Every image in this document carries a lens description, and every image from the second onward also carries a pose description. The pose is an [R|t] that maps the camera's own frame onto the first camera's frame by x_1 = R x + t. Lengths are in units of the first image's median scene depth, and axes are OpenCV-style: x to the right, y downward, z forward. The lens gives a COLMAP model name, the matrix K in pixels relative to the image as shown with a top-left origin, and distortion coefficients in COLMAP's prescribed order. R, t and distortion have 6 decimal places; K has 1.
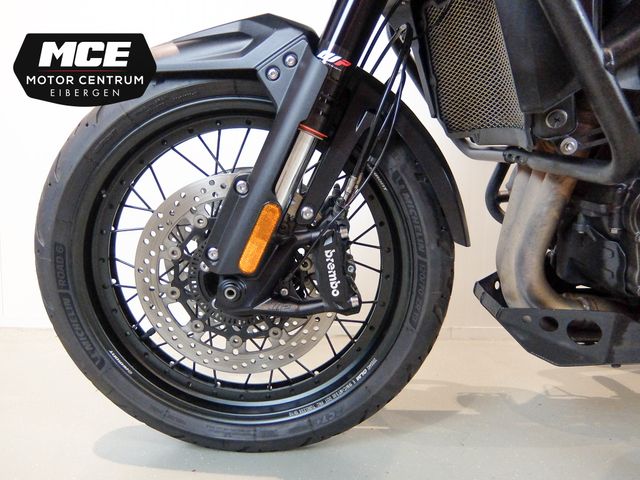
lens RADIAL K [[481.0, 0, 320.0], [0, 481.0, 240.0], [0, 0, 1]] dist [-0.035683, -0.001929]
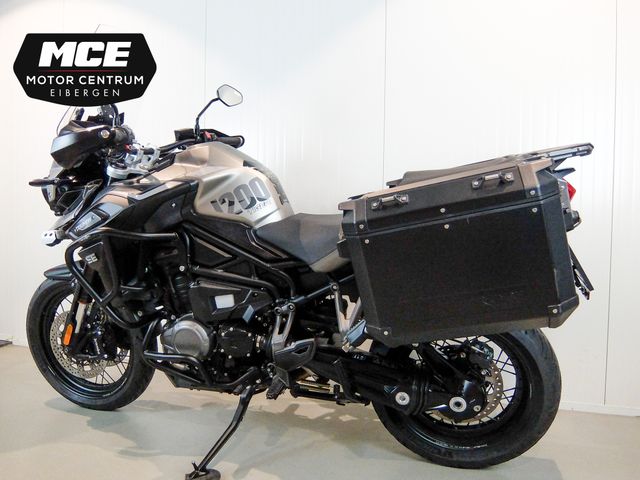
lens RADIAL K [[478.8, 0, 319.8], [0, 478.8, 259.2], [0, 0, 1]] dist [-0.011925, -0.002766]
pose [[0.956148, 0.025923, -0.291736, 1.943319], [-0.032206, 0.999341, -0.016752, -0.412940], [0.291109, 0.025413, 0.956352, -1.276570]]
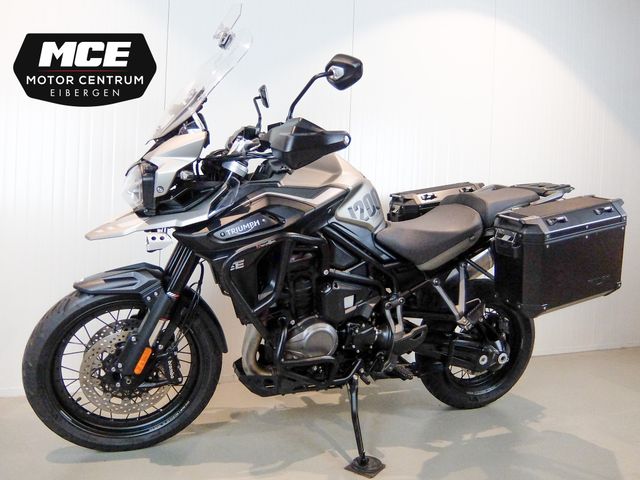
lens RADIAL K [[478.8, 0, 319.8], [0, 478.8, 259.2], [0, 0, 1]] dist [-0.011925, -0.002766]
pose [[0.927952, 0.001969, 0.372695, -0.164063], [0.004223, 0.999866, -0.015799, -0.412847], [-0.372677, 0.016234, 0.927819, -1.437522]]
